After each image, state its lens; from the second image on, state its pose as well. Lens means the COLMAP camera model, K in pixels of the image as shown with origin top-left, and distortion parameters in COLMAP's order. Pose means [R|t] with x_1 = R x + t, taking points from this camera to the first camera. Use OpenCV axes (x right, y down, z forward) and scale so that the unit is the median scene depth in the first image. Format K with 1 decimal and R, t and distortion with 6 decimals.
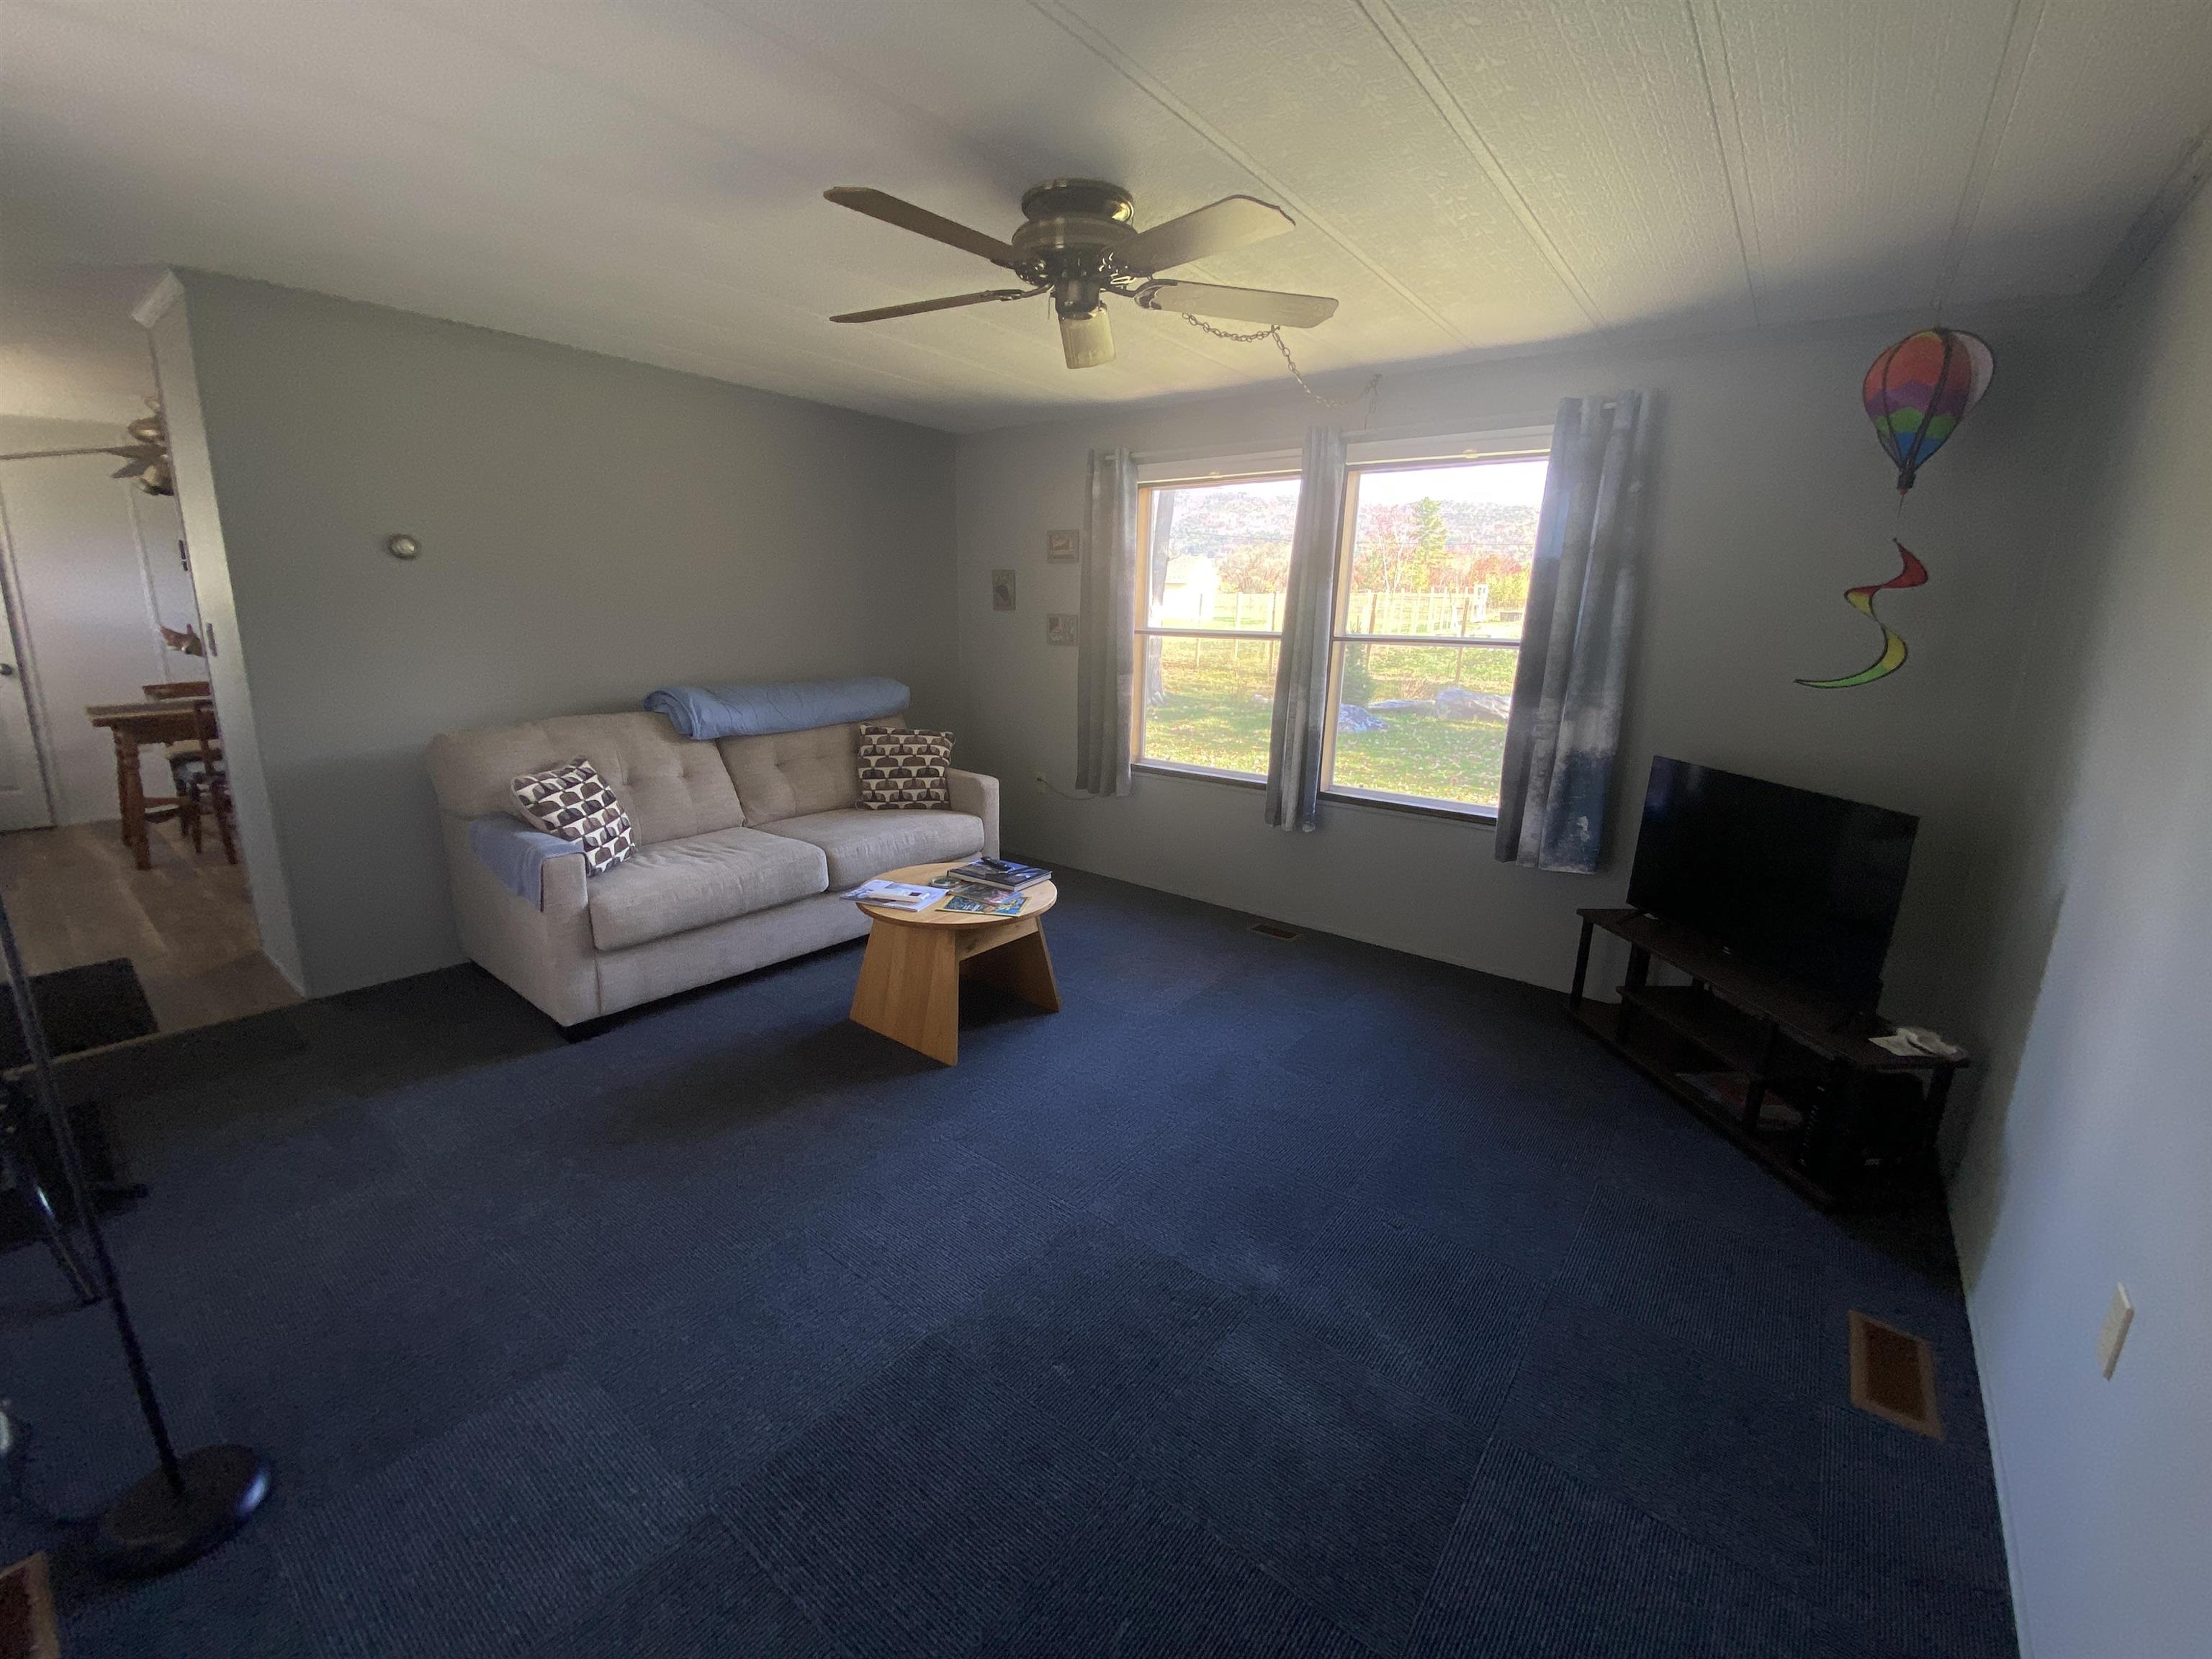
lens RADIAL K [[892.8, 0, 1104.6], [0, 892.8, 829.5], [0, 0, 1]] dist [0.034694, -0.025256]
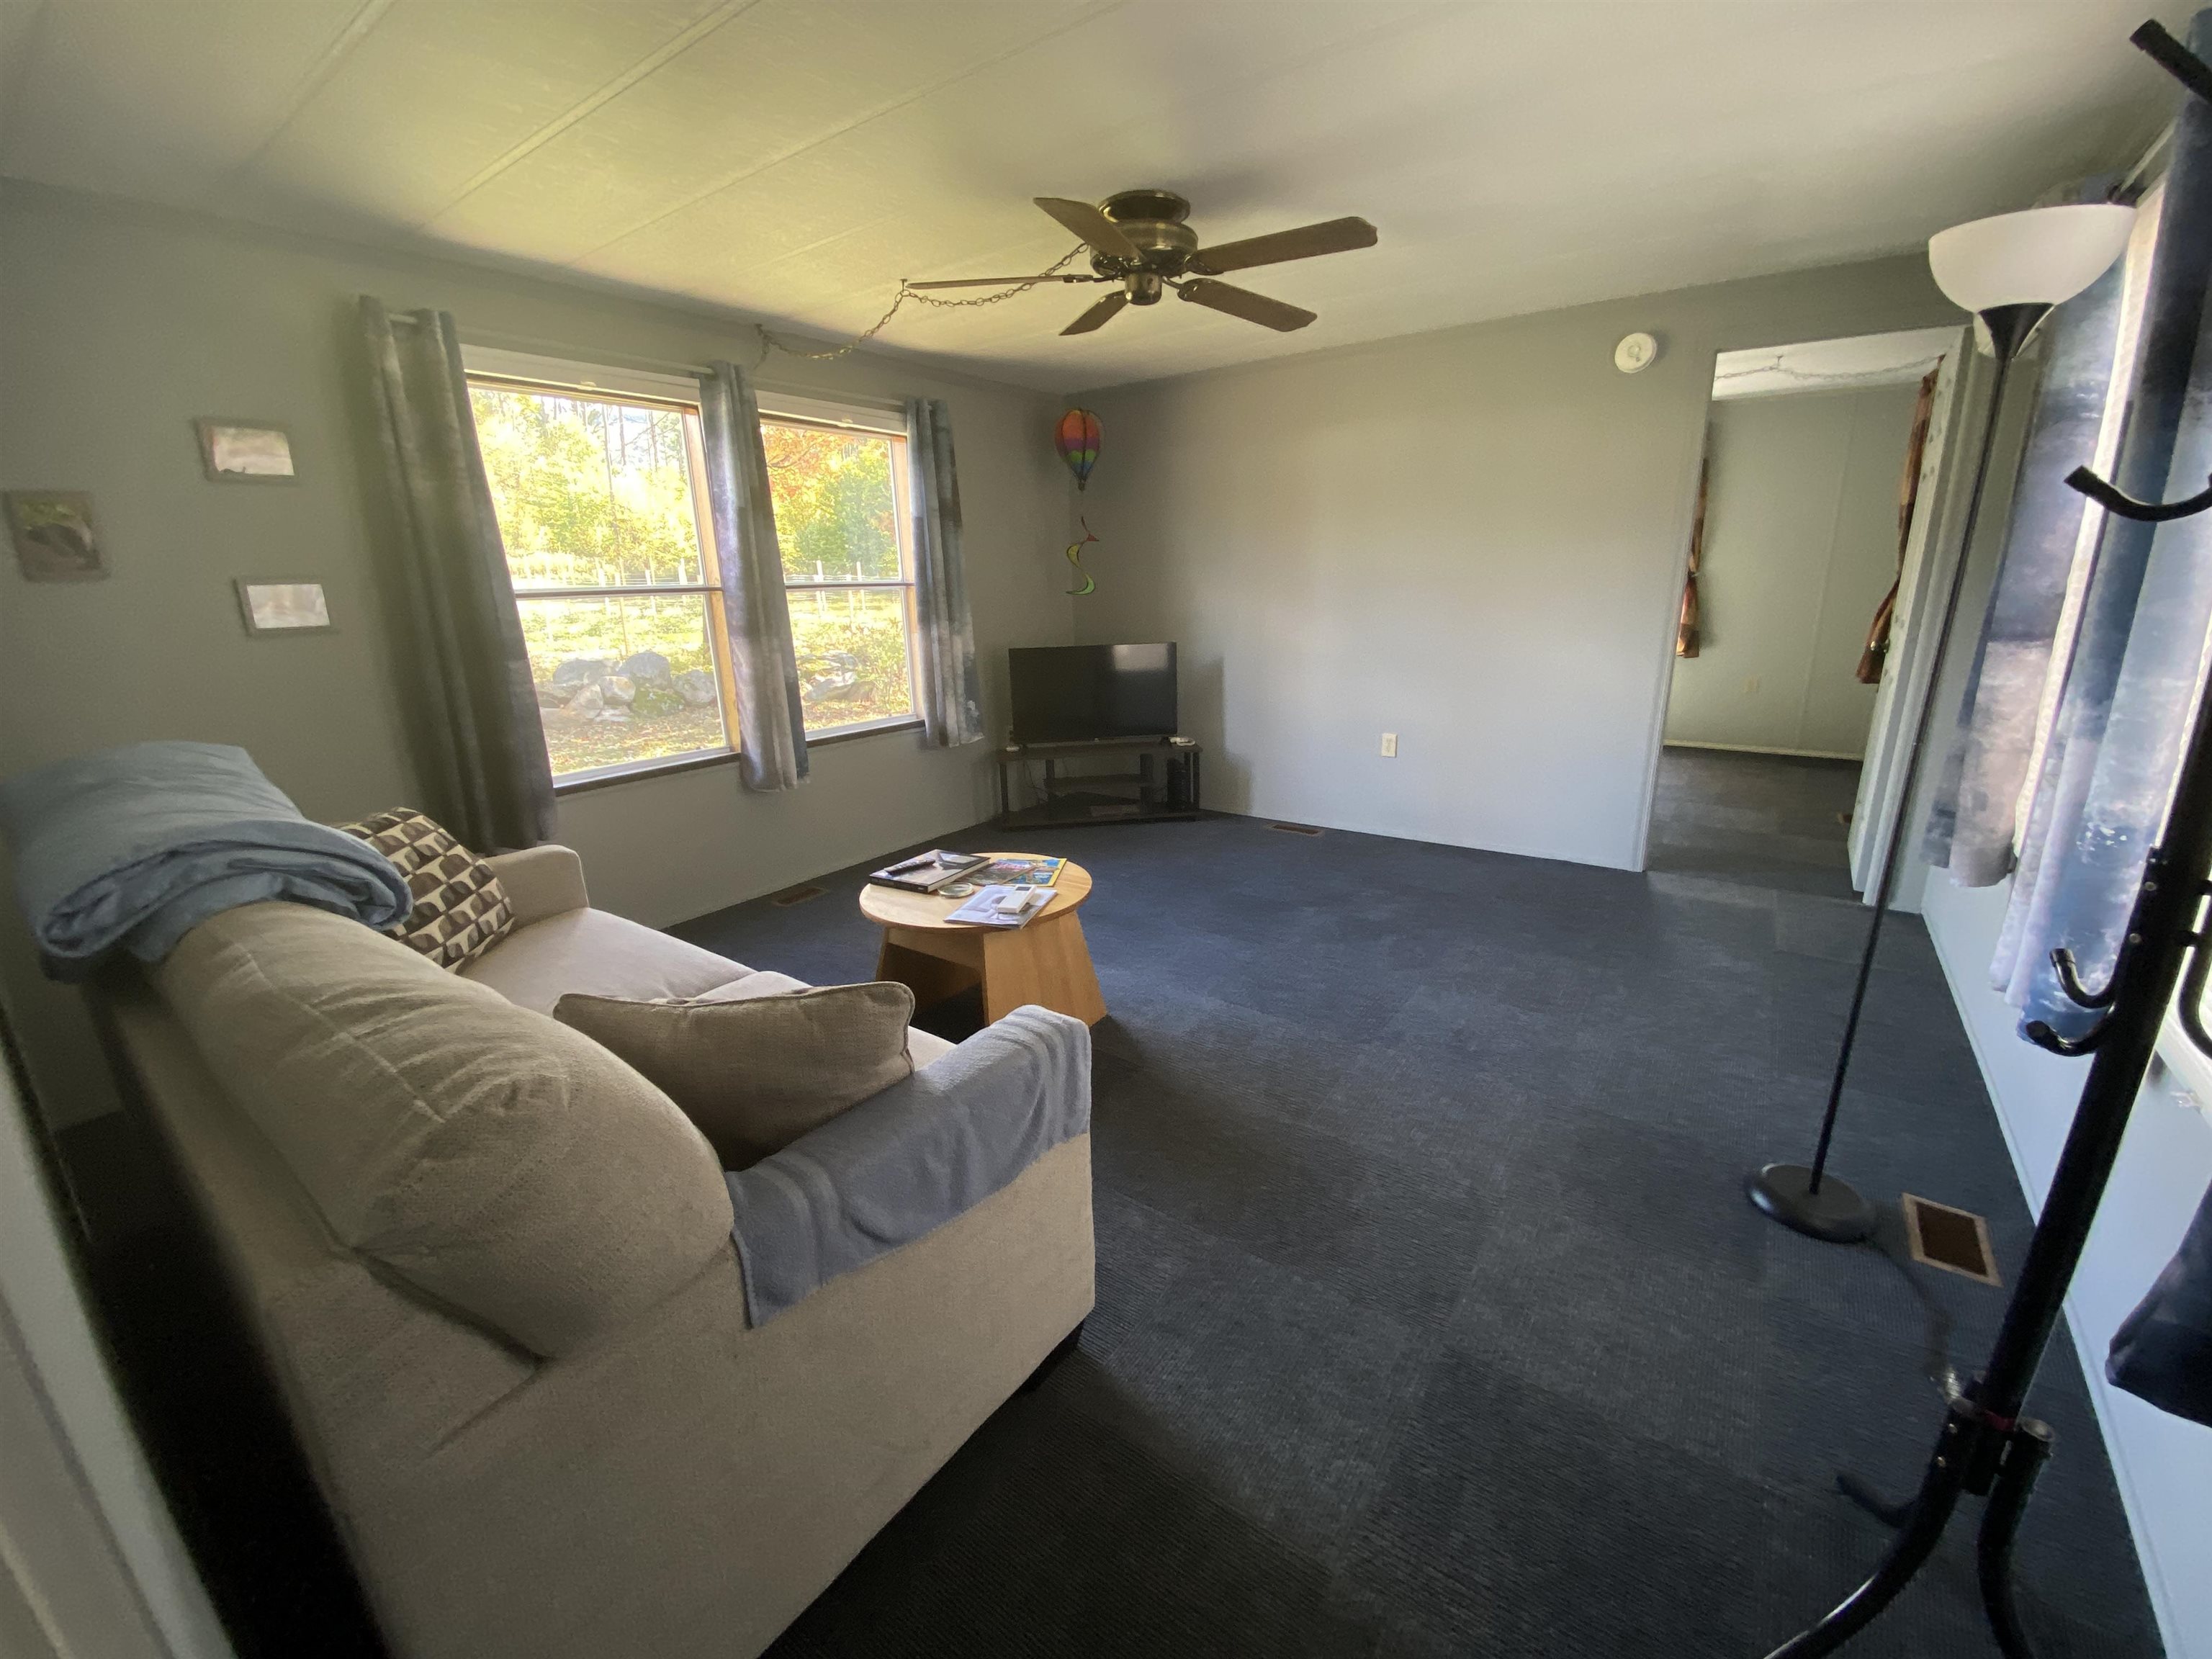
lens RADIAL K [[892.8, 0, 1104.6], [0, 892.8, 829.5], [0, 0, 1]] dist [0.034694, -0.025256]
pose [[-0.014645, -0.302198, 0.953133, -0.916504], [0.256978, 0.920078, 0.295666, -0.196150], [-0.966306, 0.249265, 0.064183, 0.755517]]
